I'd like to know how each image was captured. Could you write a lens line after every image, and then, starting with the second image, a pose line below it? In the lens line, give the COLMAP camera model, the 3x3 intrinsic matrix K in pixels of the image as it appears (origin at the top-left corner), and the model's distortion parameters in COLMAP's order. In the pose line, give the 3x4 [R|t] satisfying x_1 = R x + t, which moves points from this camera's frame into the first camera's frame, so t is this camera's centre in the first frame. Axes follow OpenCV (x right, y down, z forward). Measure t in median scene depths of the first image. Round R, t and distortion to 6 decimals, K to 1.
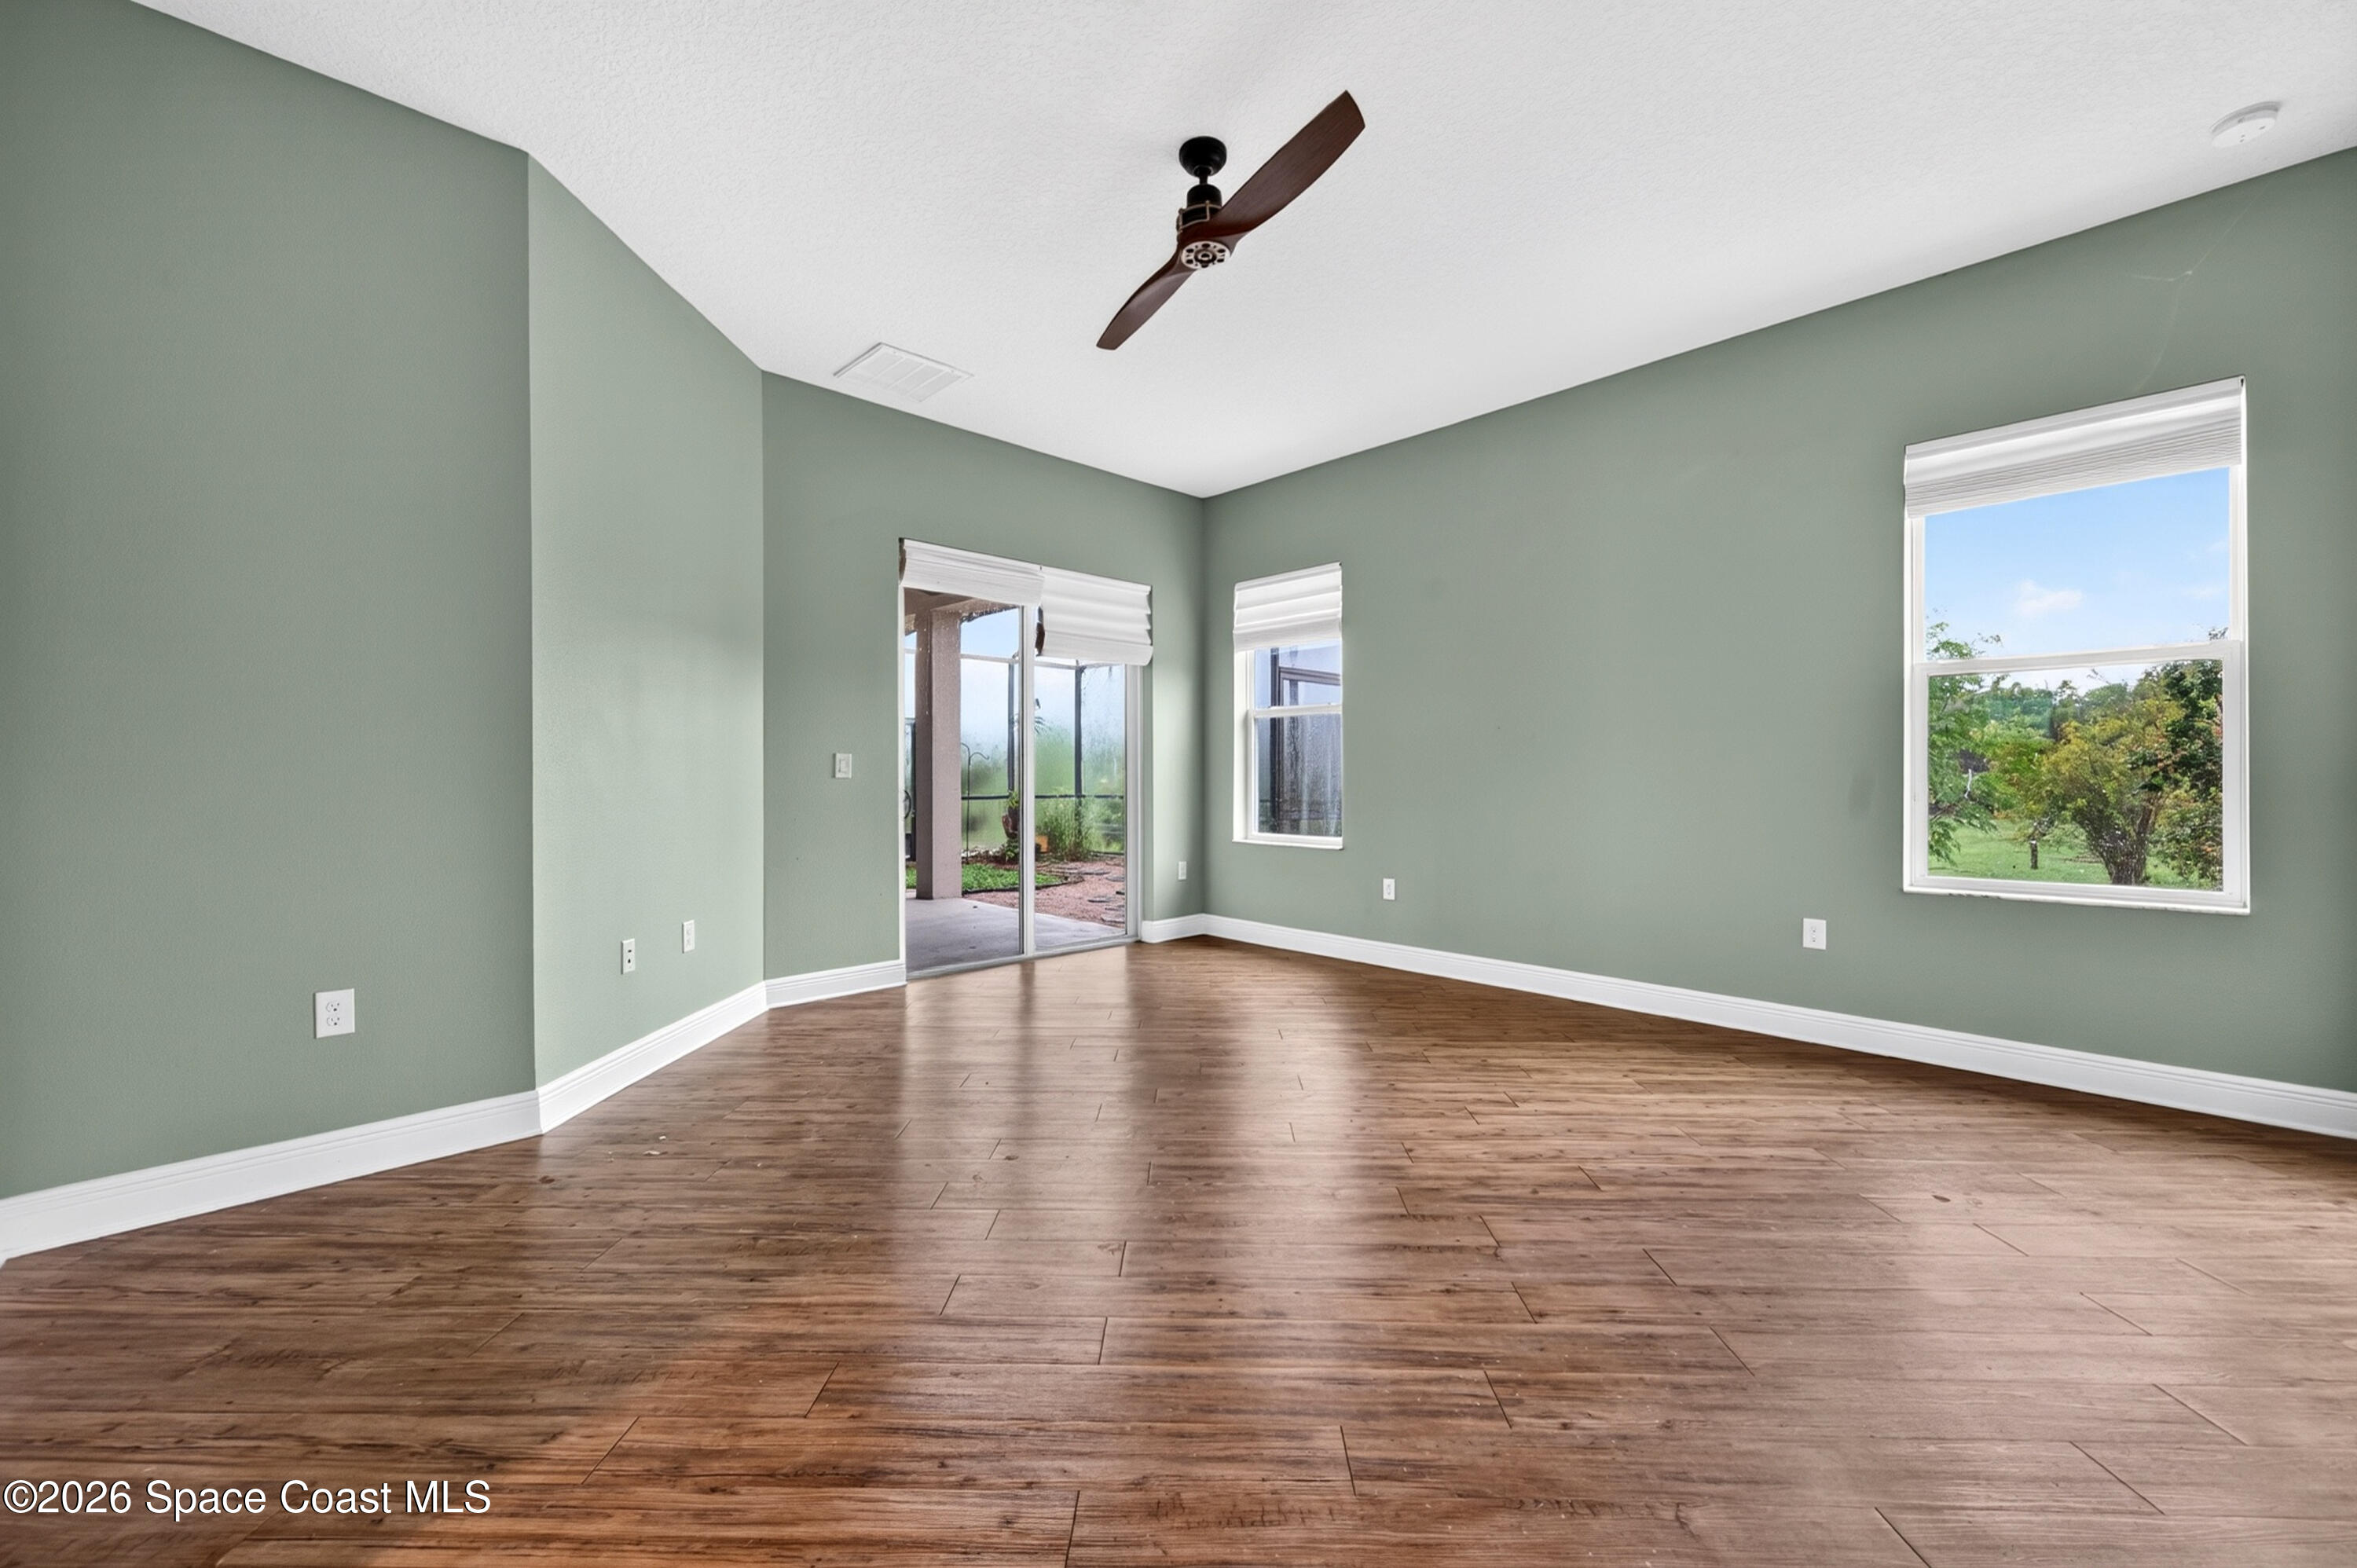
lens RADIAL K [[942.2, 0, 1178.6], [0, 942.2, 777.3], [0, 0, 1]] dist [0.003265, 0.000219]
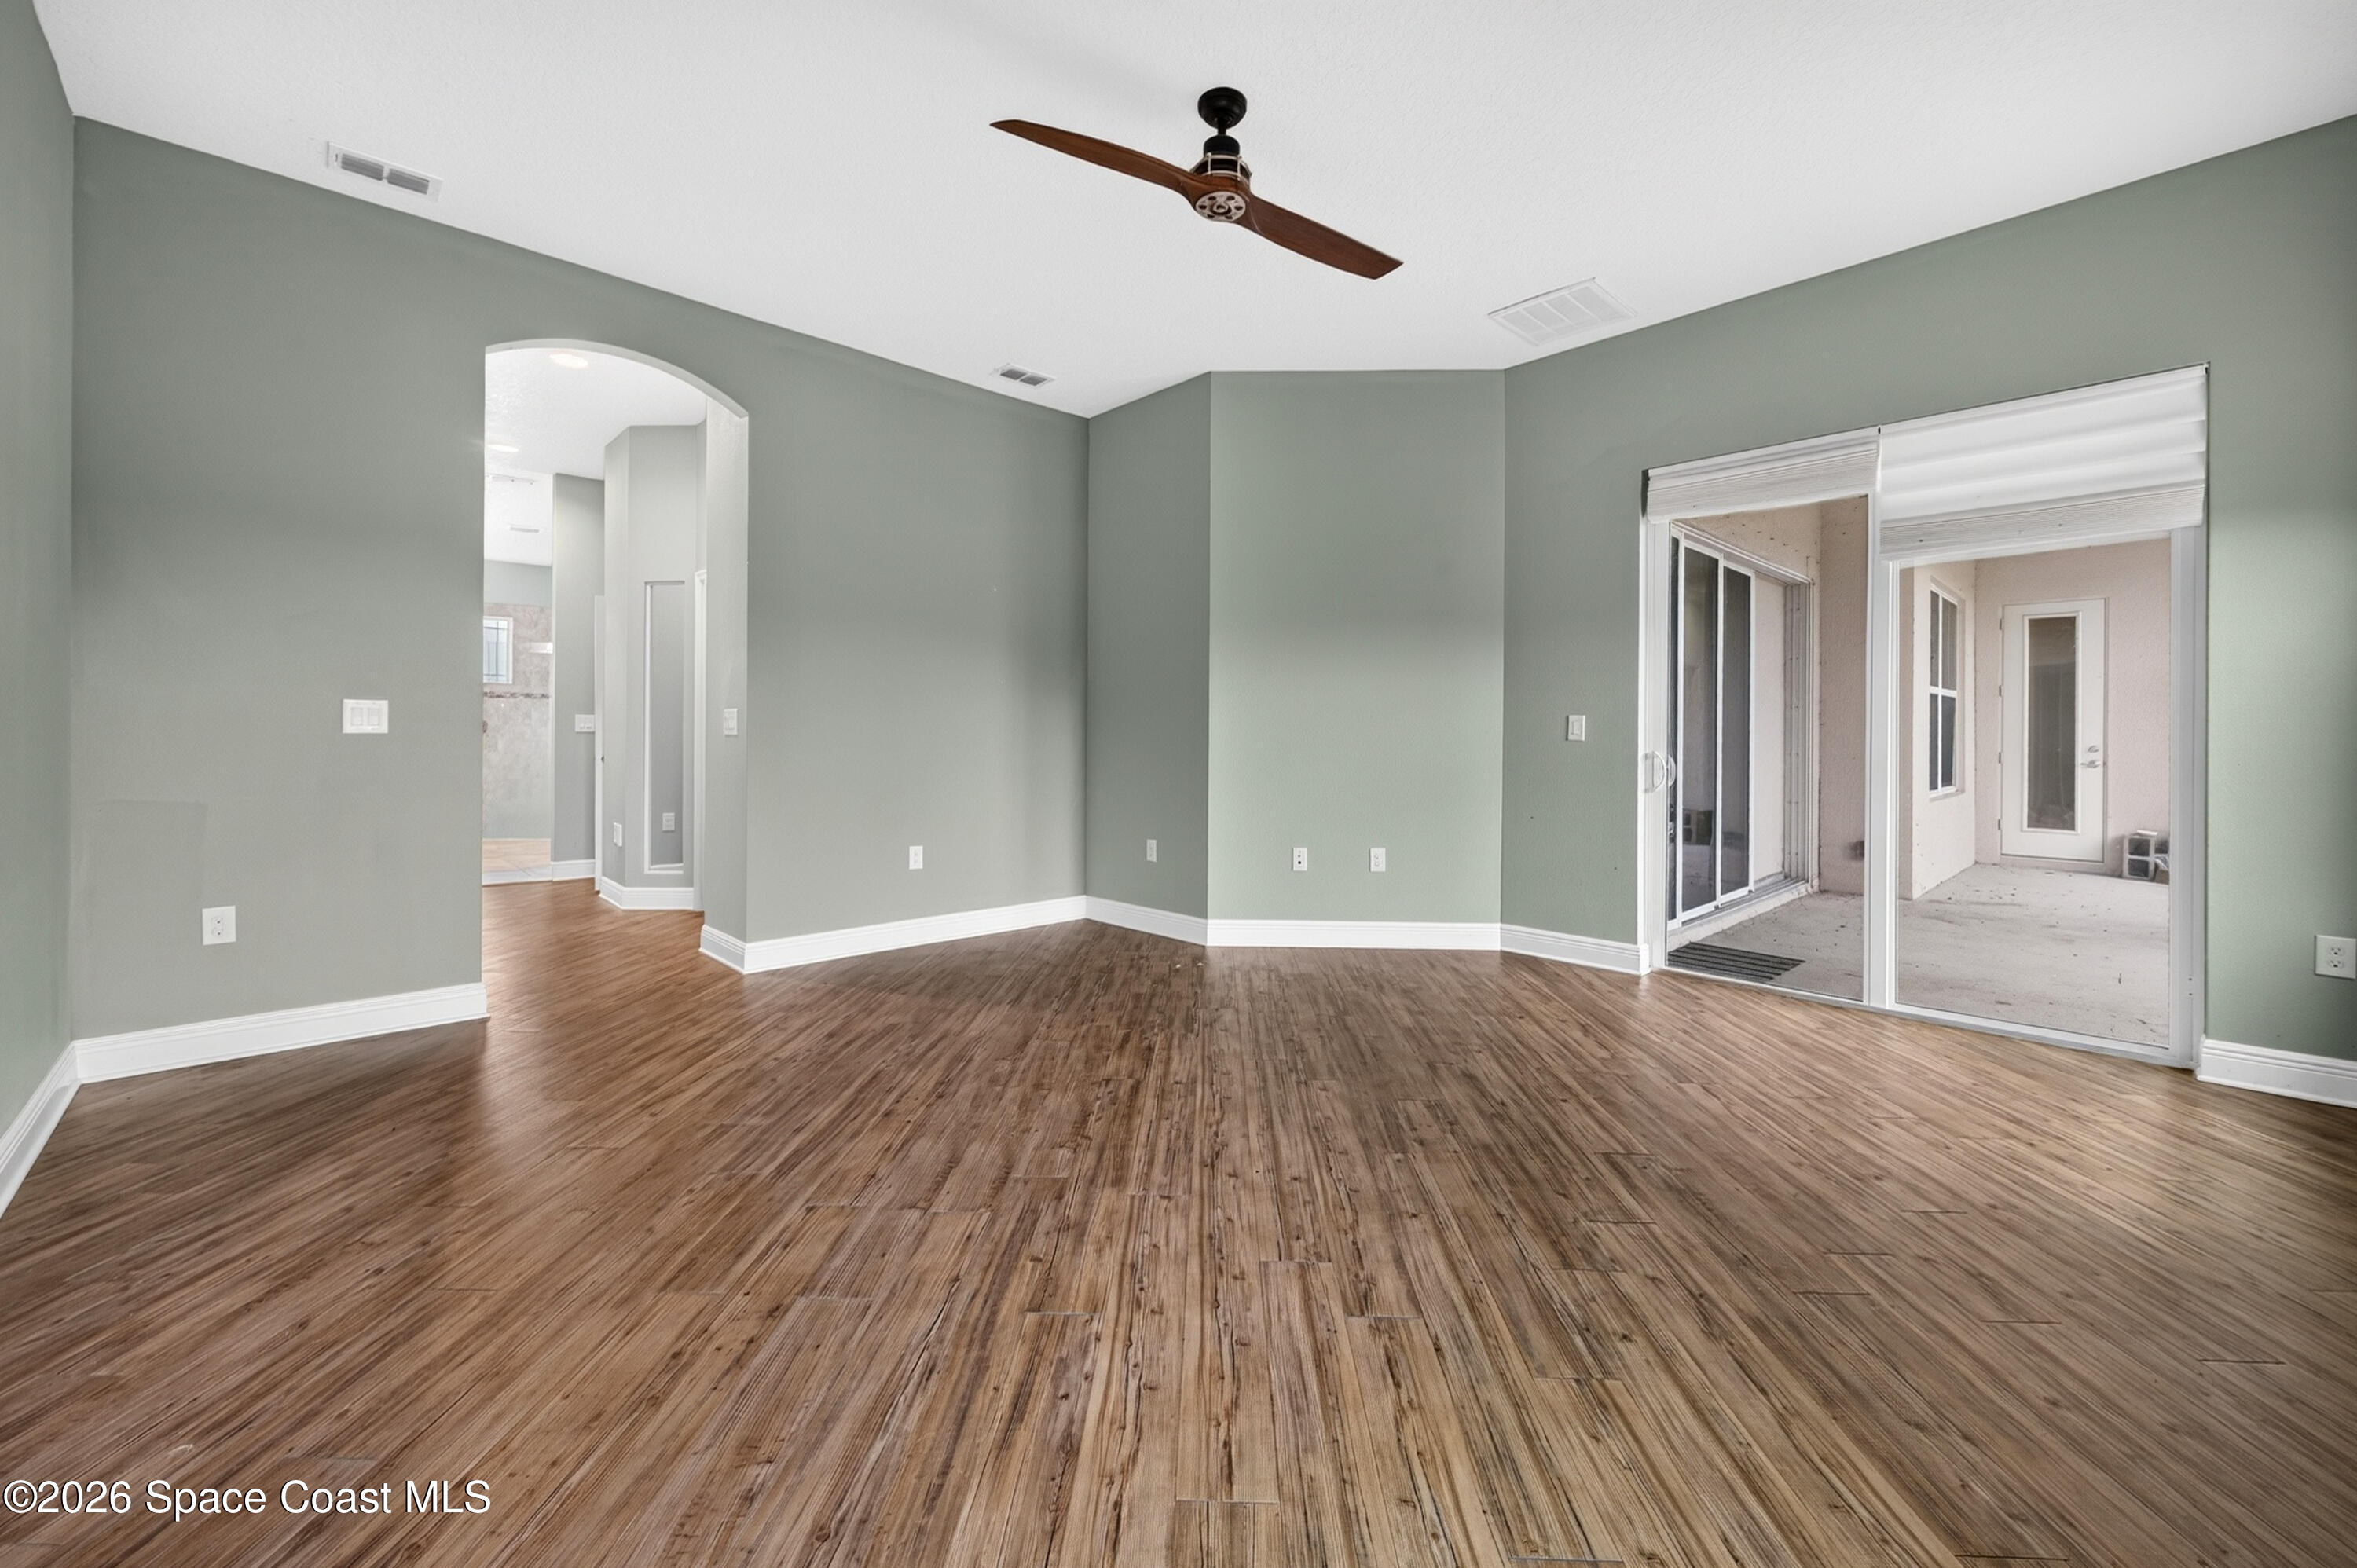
lens RADIAL K [[942.2, 0, 1176.9], [0, 942.2, 731.1], [0, 0, 1]] dist [0.003265, 0.000219]
pose [[-0.021643, -0.002331, -0.999763, 1.052051], [-0.011015, 0.999937, -0.002093, -0.002947], [0.999705, 0.010967, -0.021667, 1.018813]]
